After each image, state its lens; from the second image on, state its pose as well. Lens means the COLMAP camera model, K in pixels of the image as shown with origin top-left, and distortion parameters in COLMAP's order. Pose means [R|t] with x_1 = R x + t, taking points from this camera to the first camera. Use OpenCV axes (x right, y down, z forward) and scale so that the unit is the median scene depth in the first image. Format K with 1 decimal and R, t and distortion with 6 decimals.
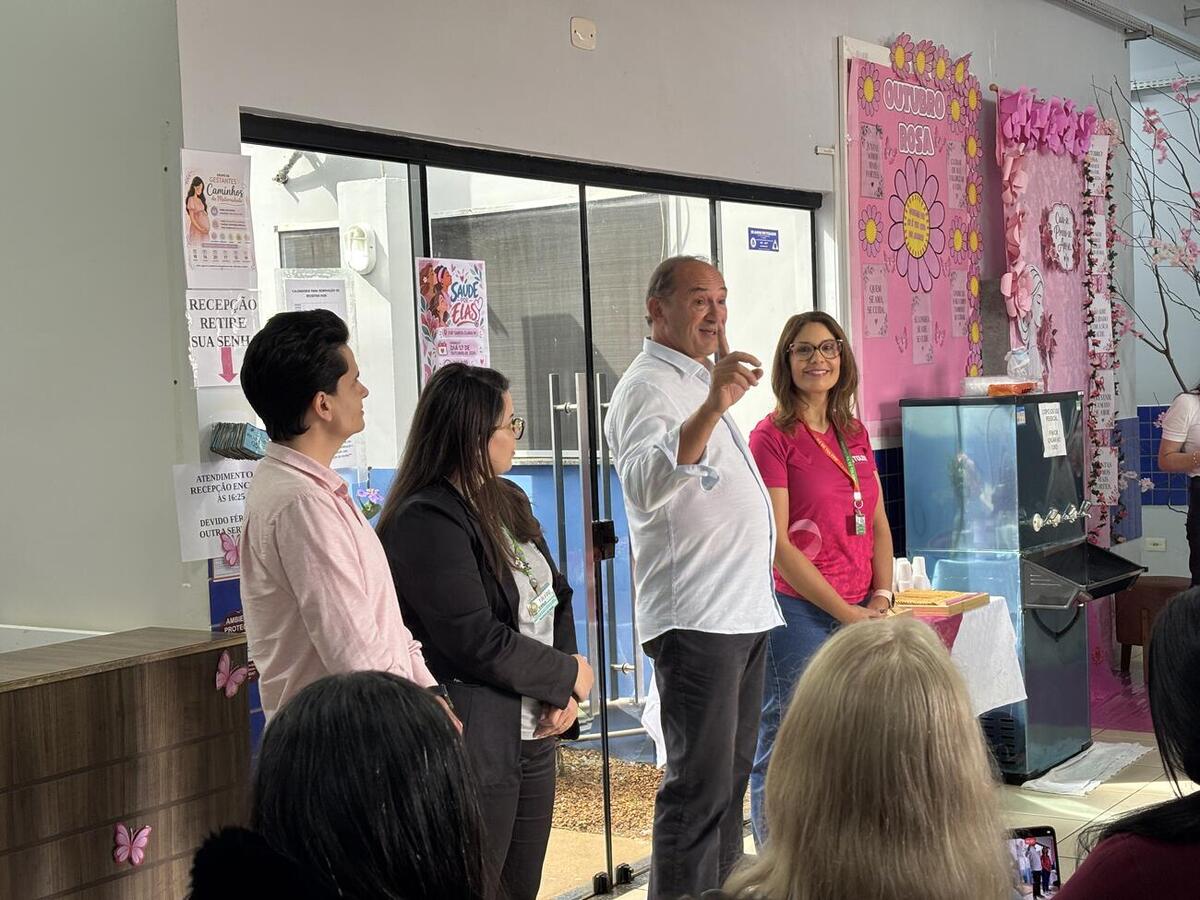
lens RADIAL K [[1774.3, 0, 599.7], [0, 1774.3, 450.7], [0, 0, 1]] dist [0.076219, 0.000000]
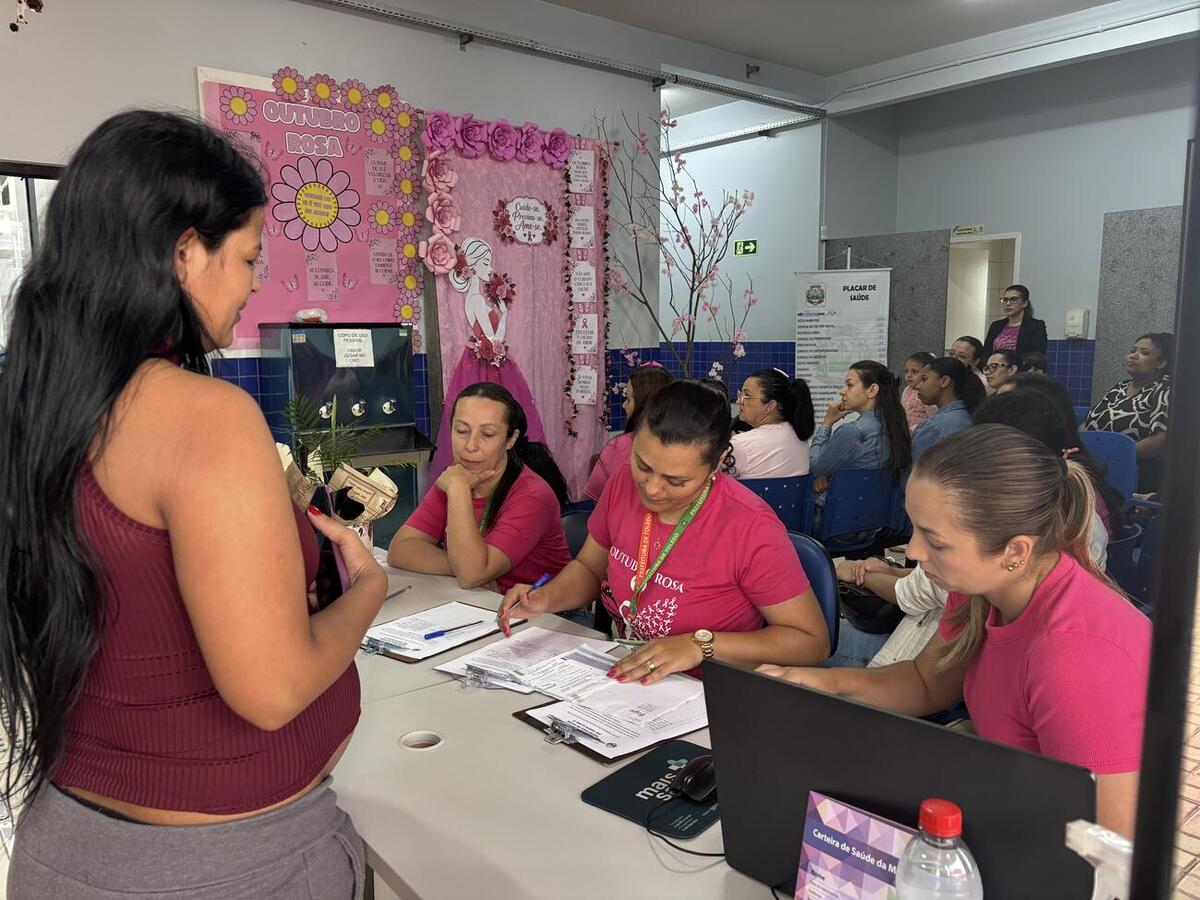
lens RADIAL K [[912.5, 0, 603.2], [0, 912.5, 452.5], [0, 0, 1]] dist [0.016361, -0.012071]
pose [[0.960201, 0.074264, -0.269256, 0.543533], [-0.046108, 0.992924, 0.109432, -0.015224], [0.275478, -0.092662, 0.956831, 0.284689]]
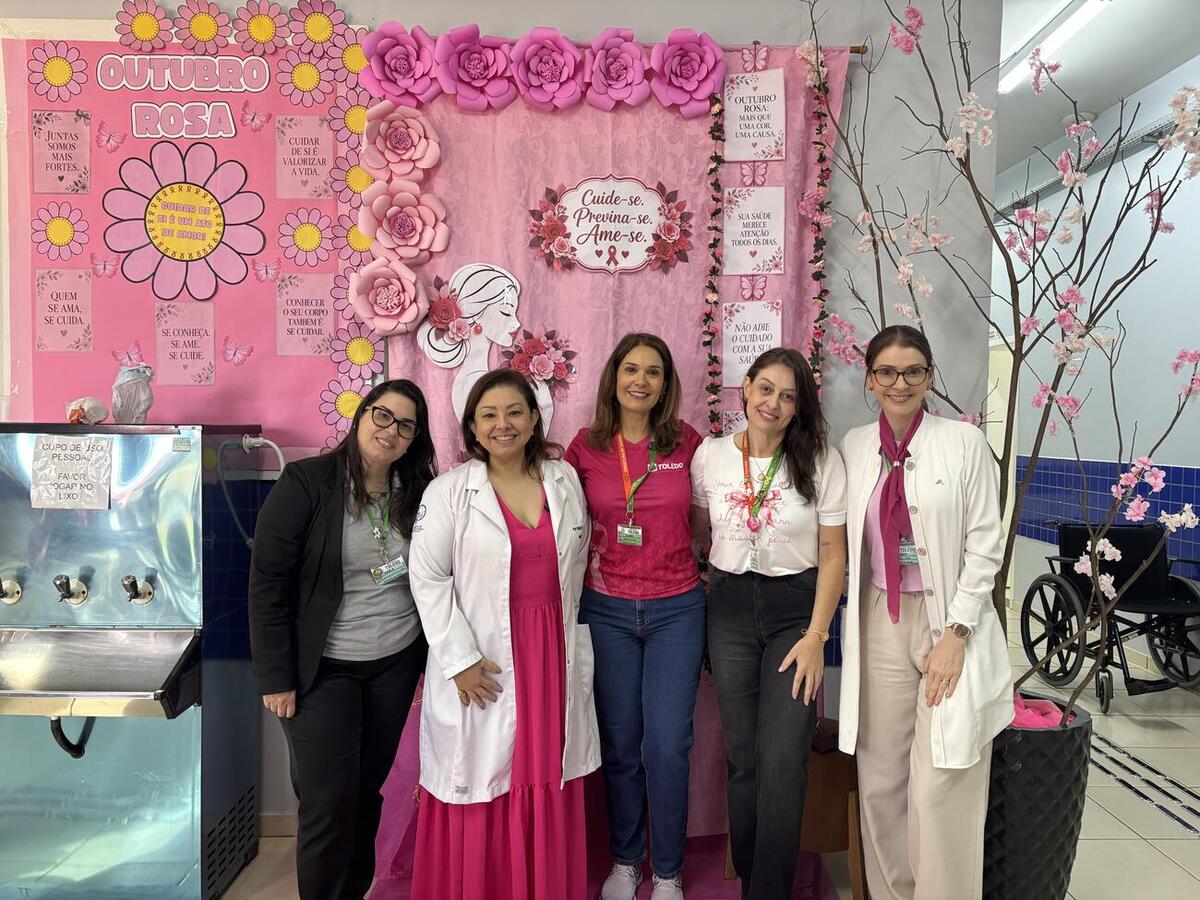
lens RADIAL K [[912.5, 0, 619.2], [0, 912.5, 429.3], [0, 0, 1]] dist [0.016361, -0.012071]
pose [[0.581304, 0.081833, -0.809561, 0.577548], [-0.069385, 0.996291, 0.050887, -0.056200], [0.810723, 0.026591, 0.584826, 0.798931]]
